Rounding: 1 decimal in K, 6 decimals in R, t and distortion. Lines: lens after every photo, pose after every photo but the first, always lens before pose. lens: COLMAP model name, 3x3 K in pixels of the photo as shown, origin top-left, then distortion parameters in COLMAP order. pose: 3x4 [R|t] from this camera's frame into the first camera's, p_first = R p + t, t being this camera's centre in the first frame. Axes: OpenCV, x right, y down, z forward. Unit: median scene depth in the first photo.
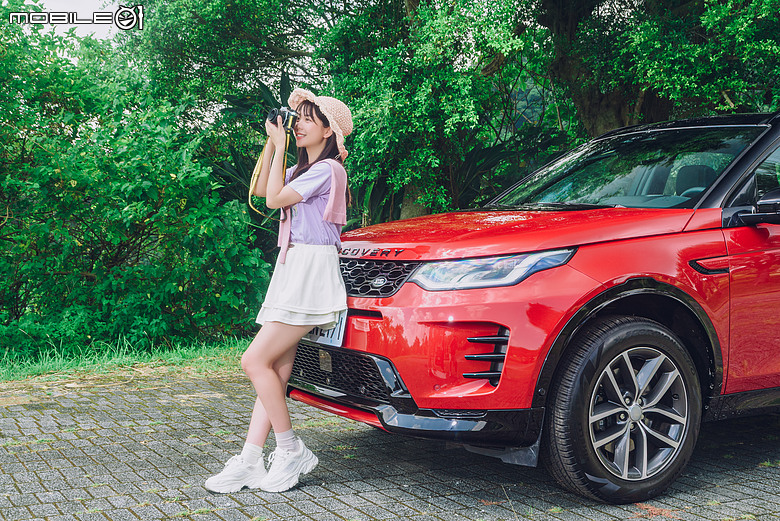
lens RADIAL K [[1026.9, 0, 389.5], [0, 1026.9, 271.5], [0, 0, 1]] dist [-0.000317, 0.100941]
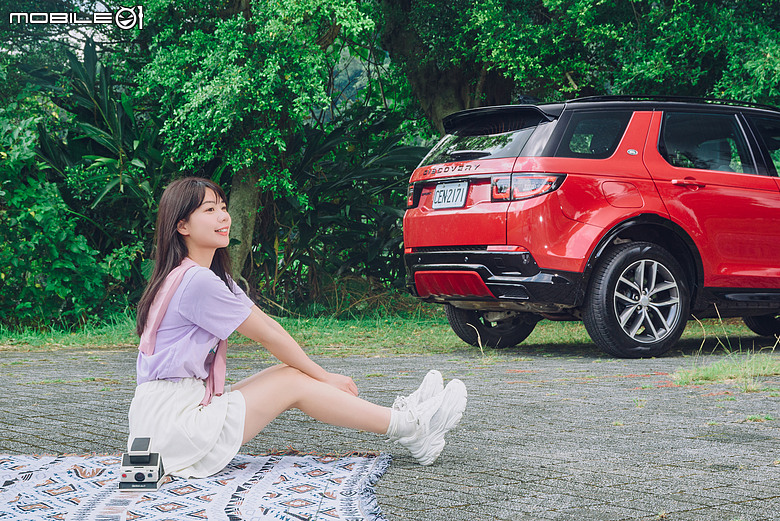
lens RADIAL K [[1643.8, 0, 390.0], [0, 1643.8, 260.5], [0, 0, 1]] dist [0.022022, 0.710048]
pose [[0.980873, -0.005963, 0.194558, -0.167824], [0.014942, 0.998888, -0.044718, 0.081158], [-0.194075, 0.046770, 0.979871, -0.565260]]
